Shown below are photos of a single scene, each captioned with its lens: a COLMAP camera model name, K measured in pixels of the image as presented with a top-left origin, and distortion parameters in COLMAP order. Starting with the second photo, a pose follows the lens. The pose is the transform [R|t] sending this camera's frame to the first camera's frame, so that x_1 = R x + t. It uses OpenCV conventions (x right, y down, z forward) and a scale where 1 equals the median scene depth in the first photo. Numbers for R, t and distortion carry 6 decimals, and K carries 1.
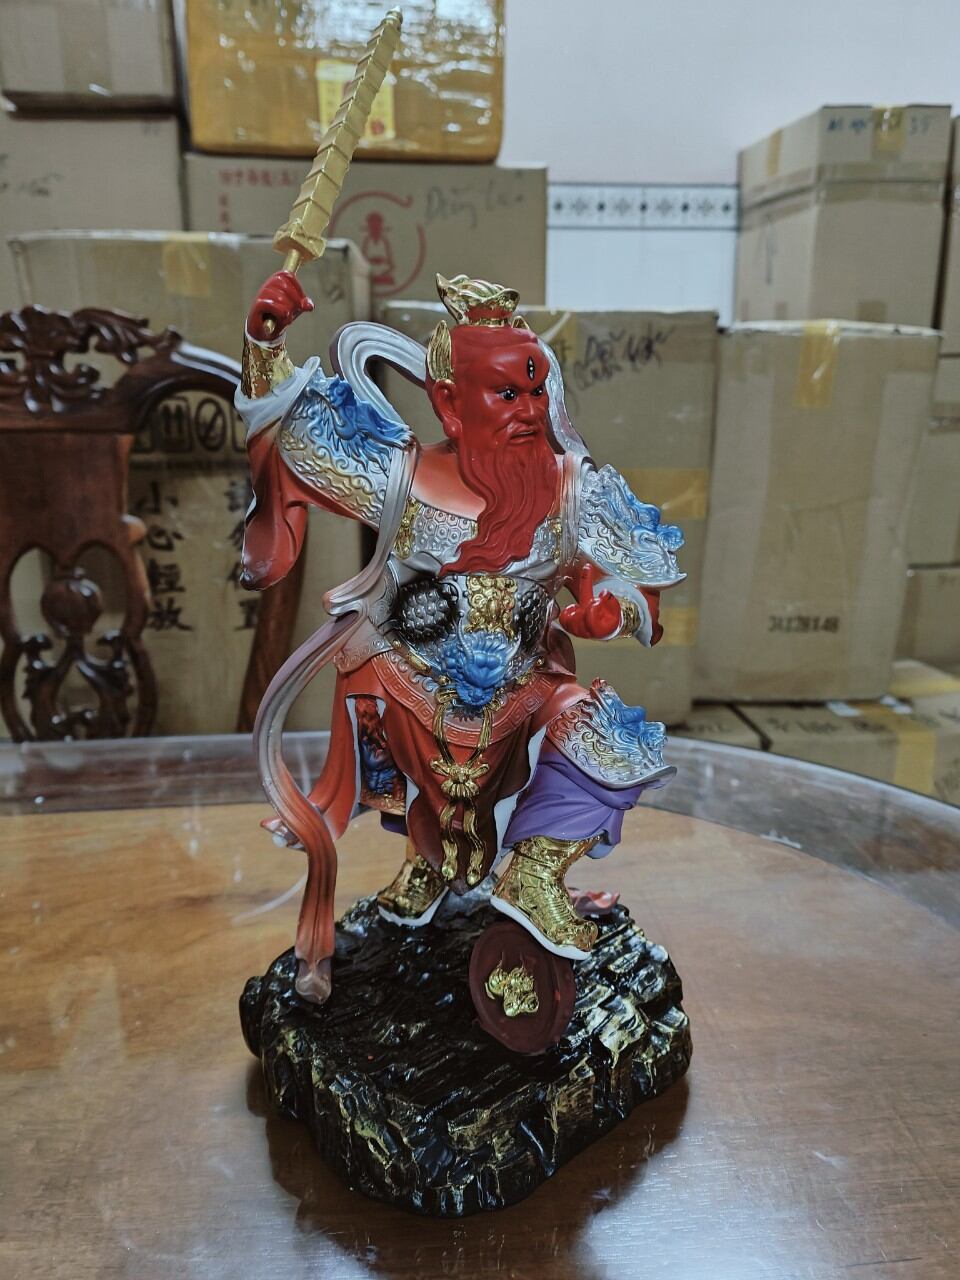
lens RADIAL K [[939.8, 0, 499.9], [0, 939.8, 654.4], [0, 0, 1]] dist [0.049508, -0.078409]
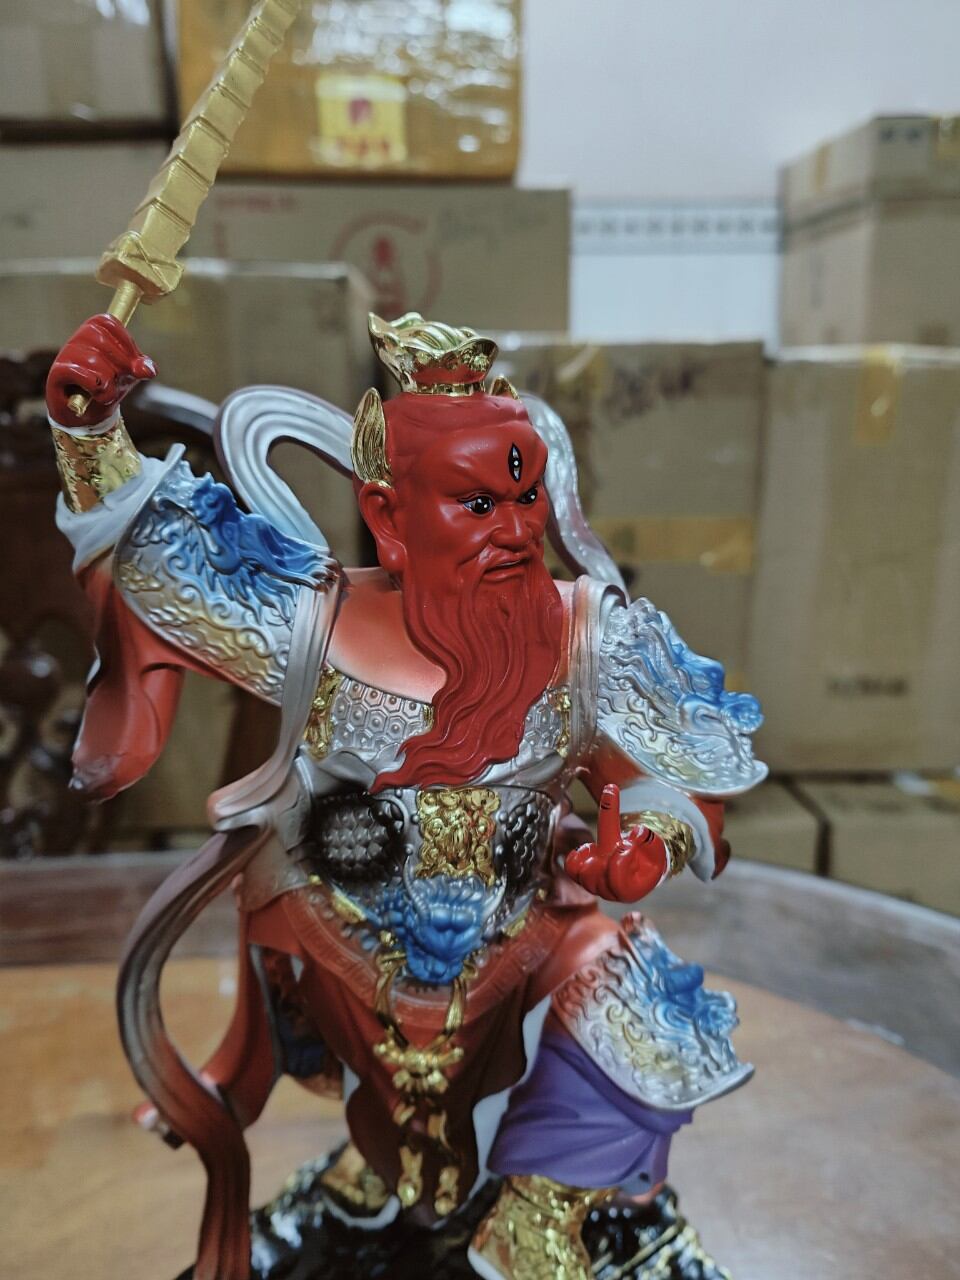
lens RADIAL K [[935.6, 0, 505.3], [0, 935.6, 641.0], [0, 0, 1]] dist [0.033573, -0.075598]
pose [[0.999504, -0.005106, -0.031077, 0.042041], [0.004076, 0.999444, -0.033098, -0.157201], [0.031229, 0.032955, 0.998969, 0.370553]]
